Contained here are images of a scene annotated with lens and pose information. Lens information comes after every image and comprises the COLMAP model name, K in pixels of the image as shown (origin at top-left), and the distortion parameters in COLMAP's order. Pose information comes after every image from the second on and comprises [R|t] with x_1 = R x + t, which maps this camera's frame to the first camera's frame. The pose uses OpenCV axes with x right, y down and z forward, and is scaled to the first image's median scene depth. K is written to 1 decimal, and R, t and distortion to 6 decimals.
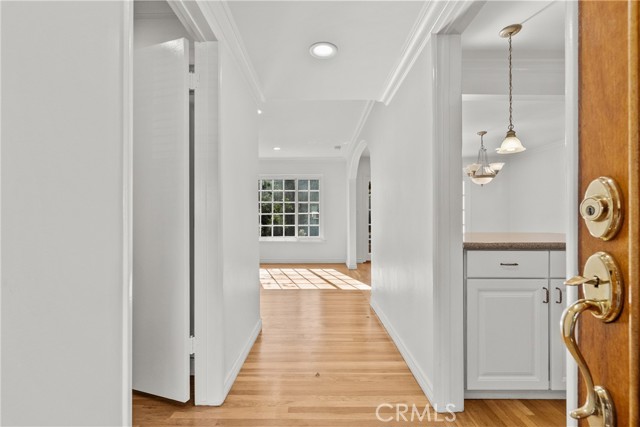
lens RADIAL K [[292.8, 0, 315.0], [0, 292.8, 215.5], [0, 0, 1]] dist [-0.005914, 0.002898]
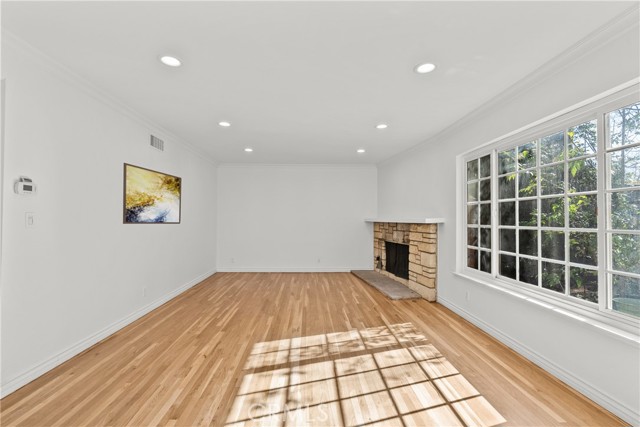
lens RADIAL K [[292.8, 0, 315.2], [0, 292.8, 217.0], [0, 0, 1]] dist [-0.005914, 0.002898]
pose [[0.023129, -0.004701, -0.999721, 0.329473], [0.003978, 0.999981, -0.004611, -0.028625], [0.999725, -0.003870, 0.023147, 1.027813]]
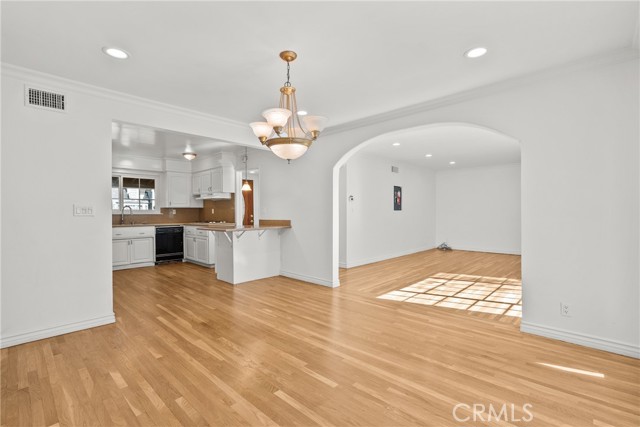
lens RADIAL K [[292.8, 0, 320.1], [0, 292.8, 214.5], [0, 0, 1]] dist [-0.005914, 0.002898]
pose [[-0.688277, 0.007948, -0.725404, 0.900454], [0.007050, 0.999966, 0.004268, -0.014693], [0.725414, -0.002176, -0.688310, 1.383344]]
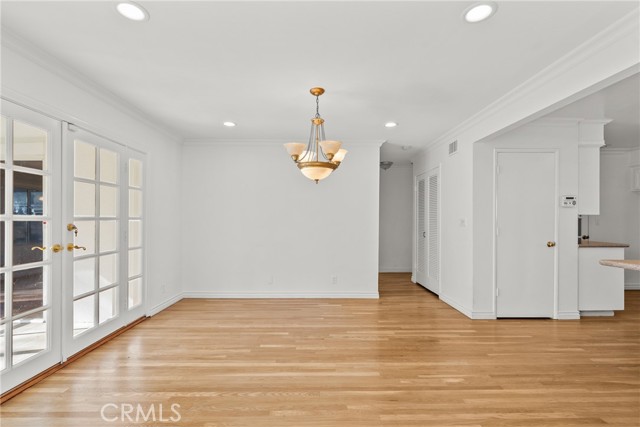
lens RADIAL K [[292.8, 0, 318.2], [0, 292.8, 224.3], [0, 0, 1]] dist [-0.005914, 0.002898]
pose [[-0.010758, -0.016442, 0.999807, -0.011796], [-0.008742, 0.999828, 0.016348, -0.028269], [-0.999904, -0.008564, -0.010900, 1.002974]]
